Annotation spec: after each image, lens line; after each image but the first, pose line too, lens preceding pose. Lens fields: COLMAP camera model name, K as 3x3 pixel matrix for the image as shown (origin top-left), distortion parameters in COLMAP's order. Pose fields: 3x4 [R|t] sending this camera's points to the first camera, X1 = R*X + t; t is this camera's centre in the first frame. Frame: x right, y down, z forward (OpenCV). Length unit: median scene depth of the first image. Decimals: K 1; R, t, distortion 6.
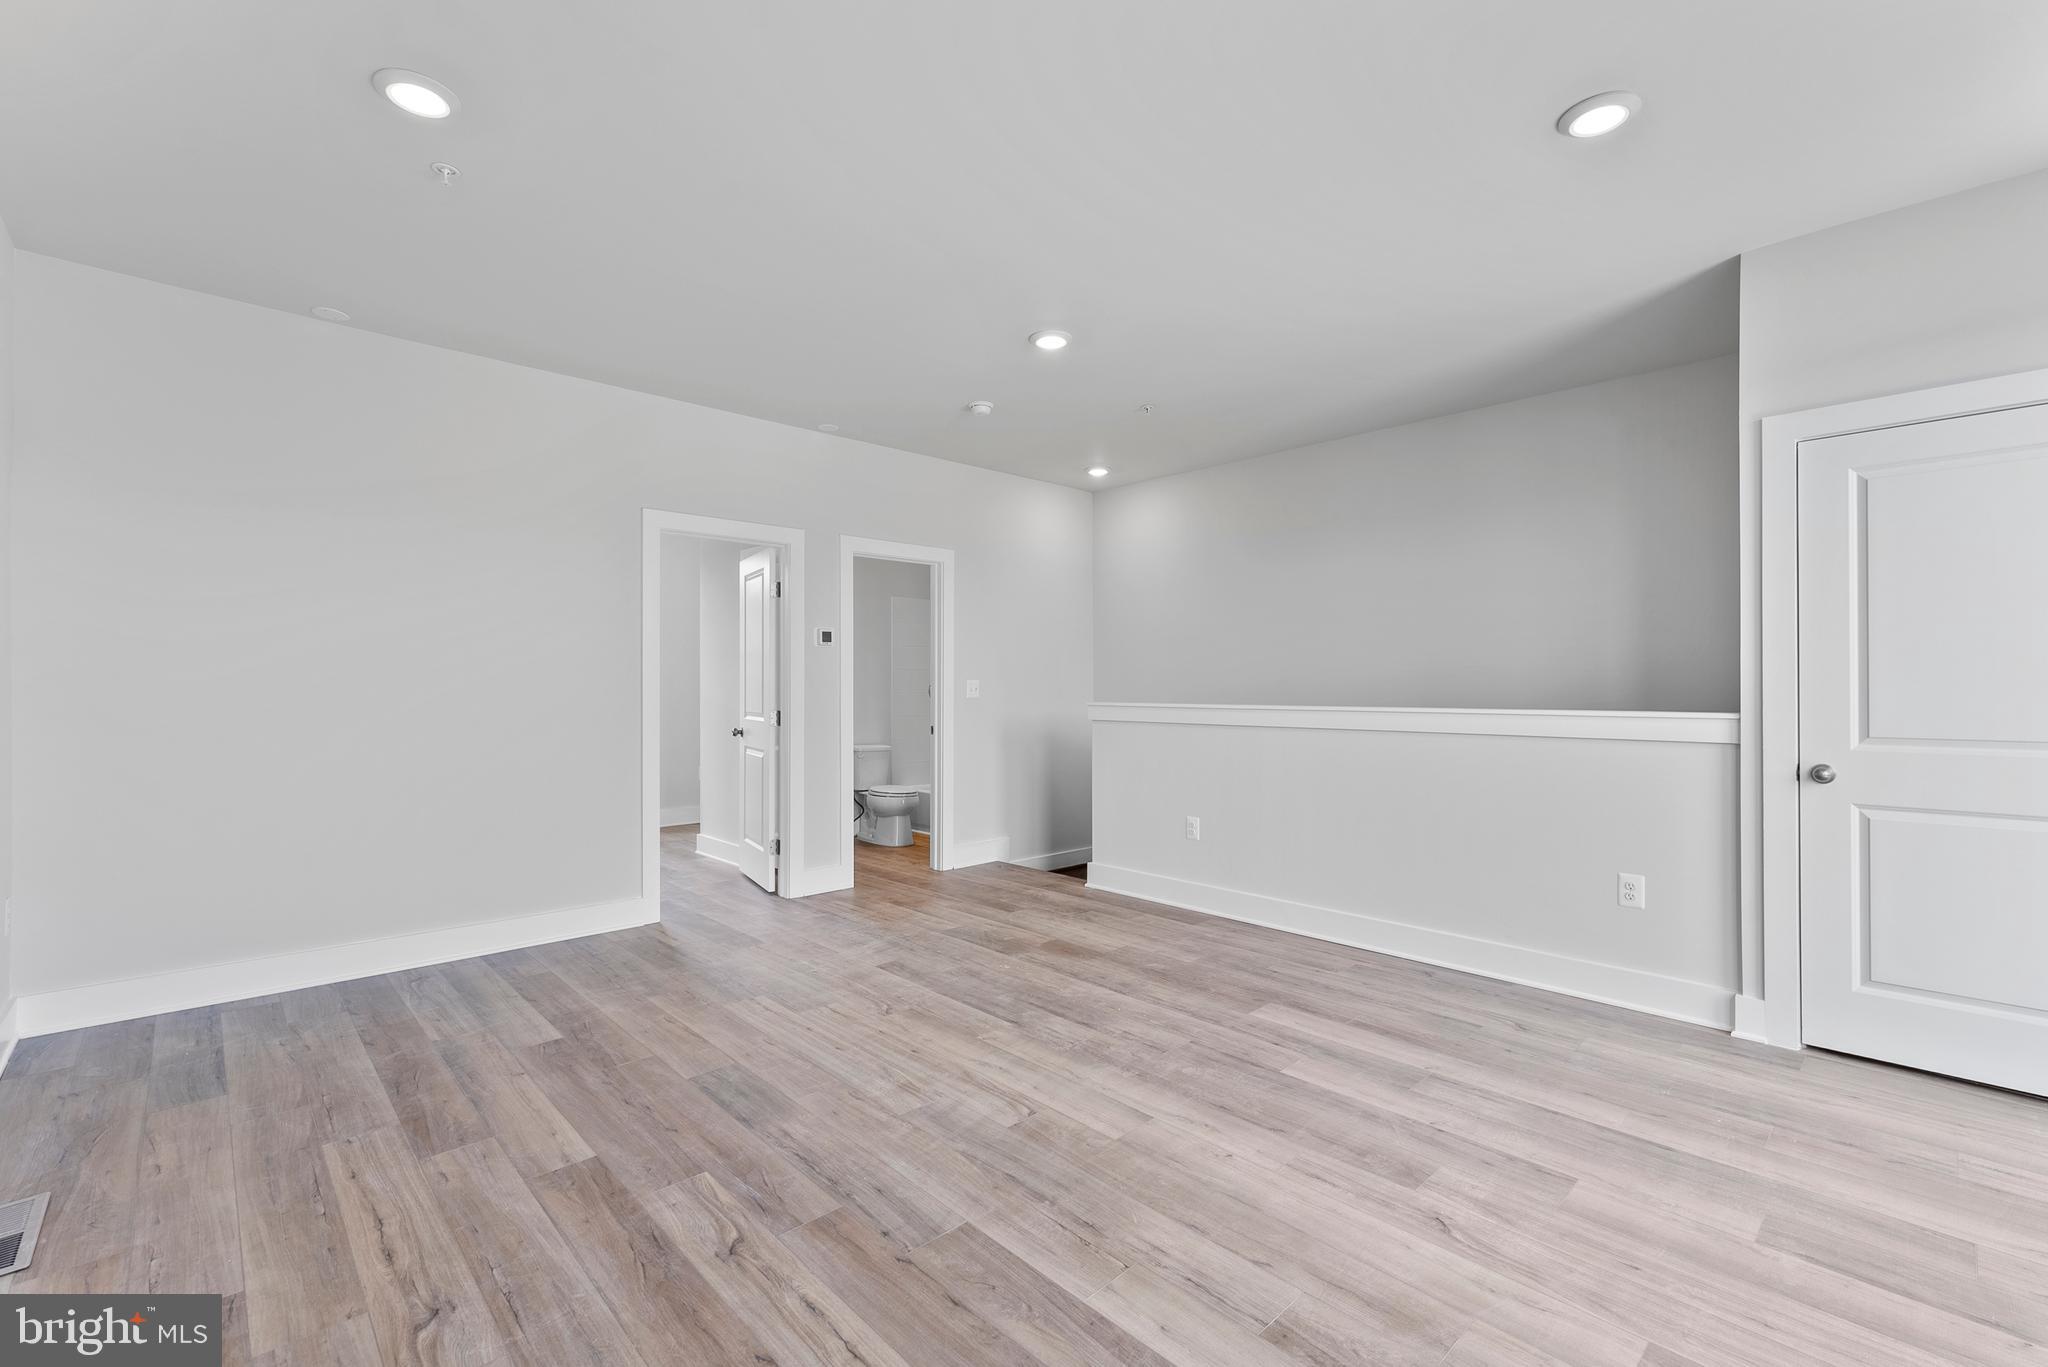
lens RADIAL K [[889.4, 0, 1026.9], [0, 889.4, 681.2], [0, 0, 1]] dist [-0.001036, -0.000141]
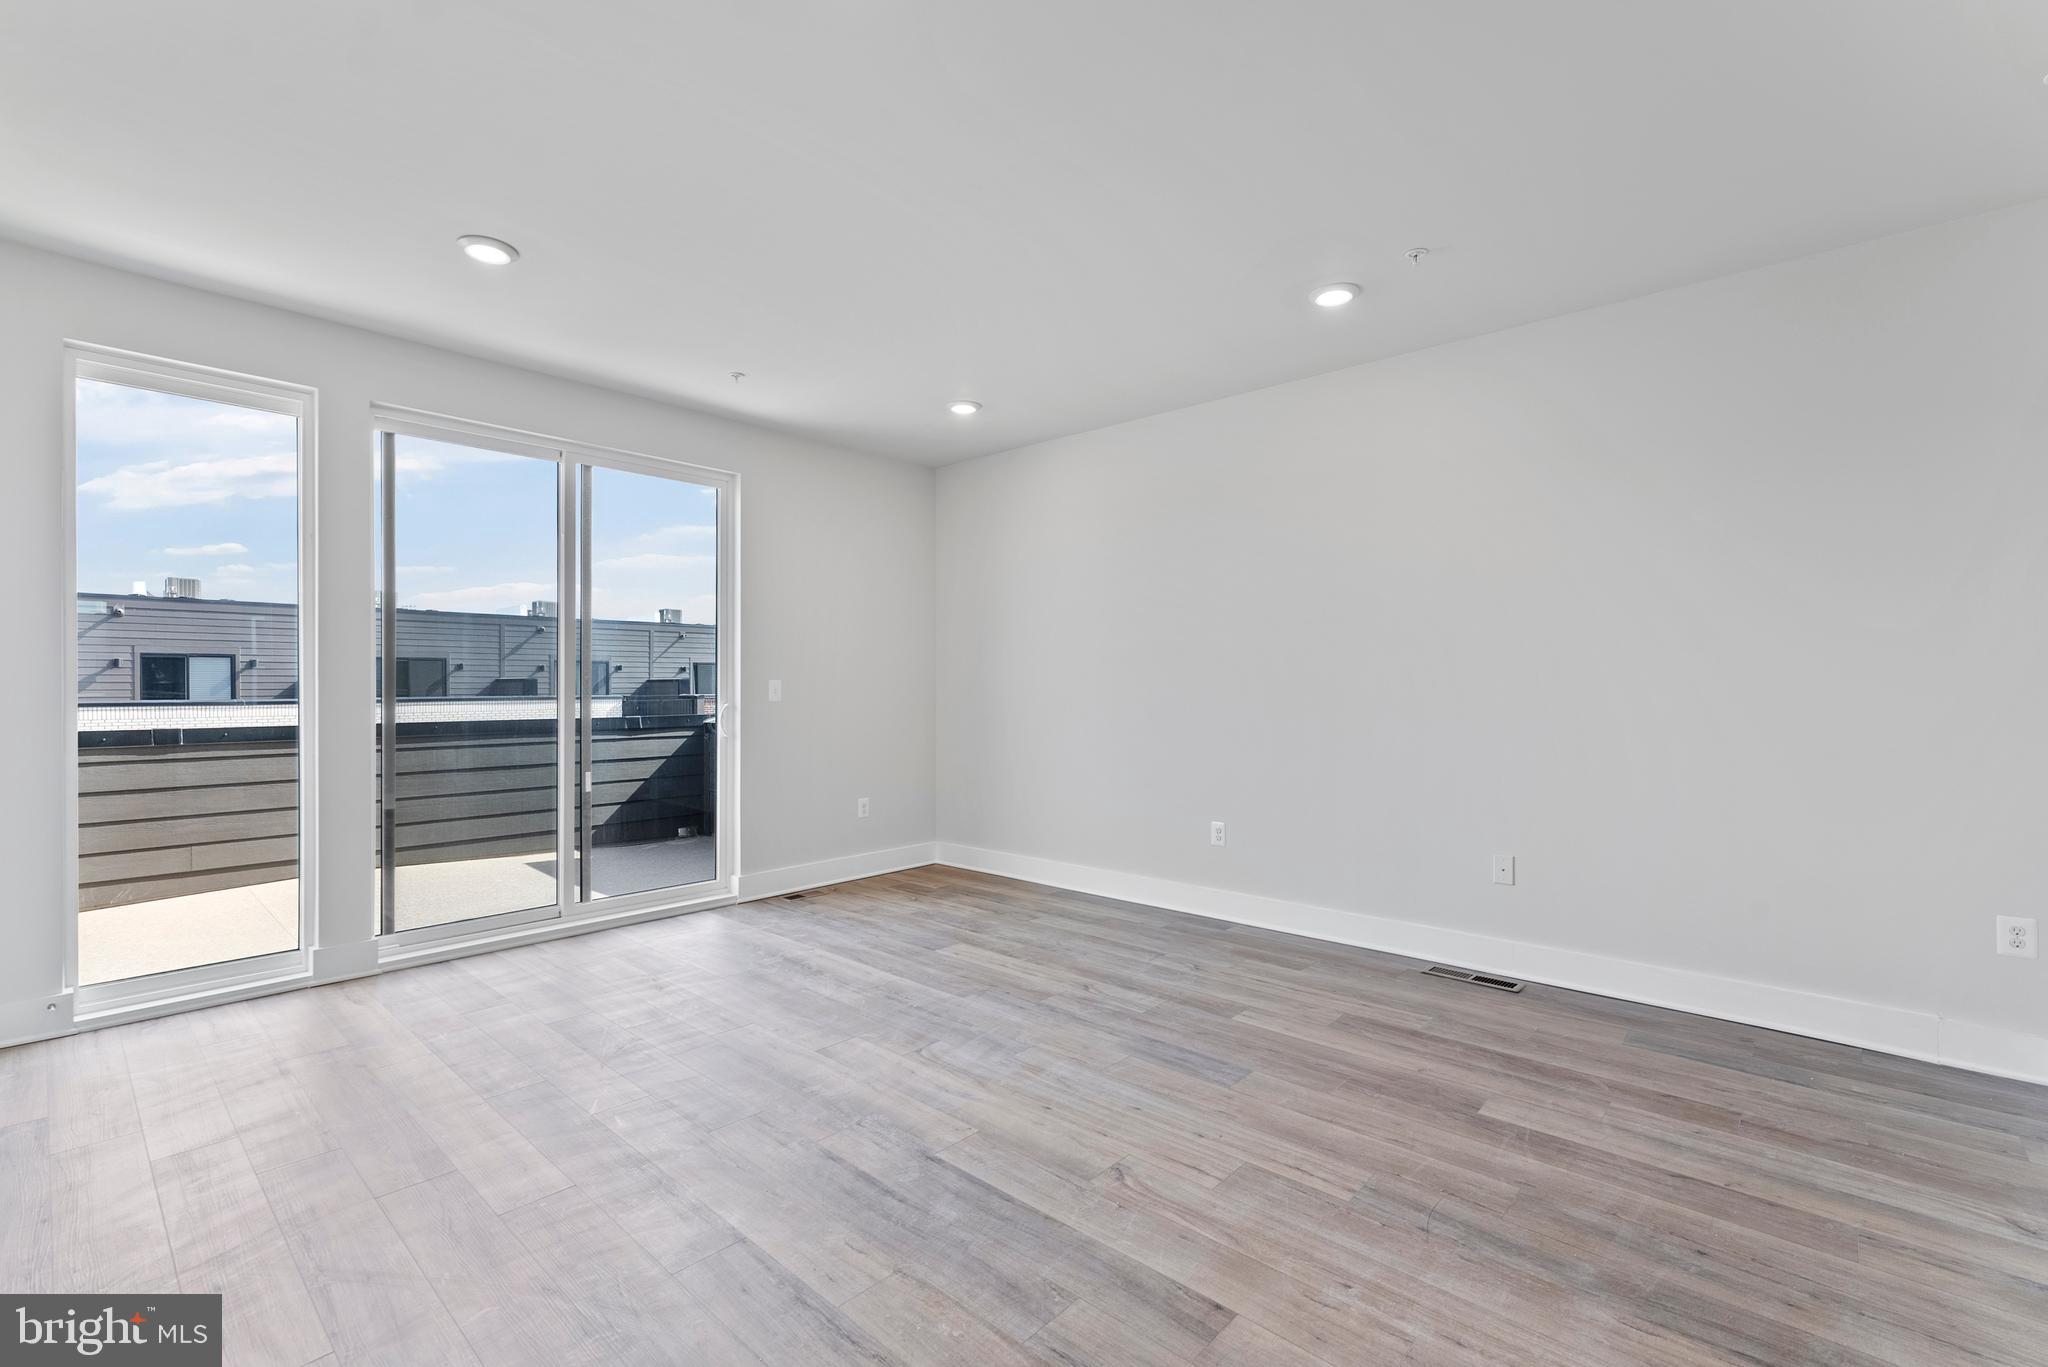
lens RADIAL K [[889.4, 0, 1012.1], [0, 889.4, 684.4], [0, 0, 1]] dist [-0.001036, -0.000141]
pose [[-0.998038, -0.001761, -0.062589, -0.039696], [-0.001612, 0.999996, -0.002425, 0.005055], [0.062593, -0.002320, -0.998036, 2.003914]]
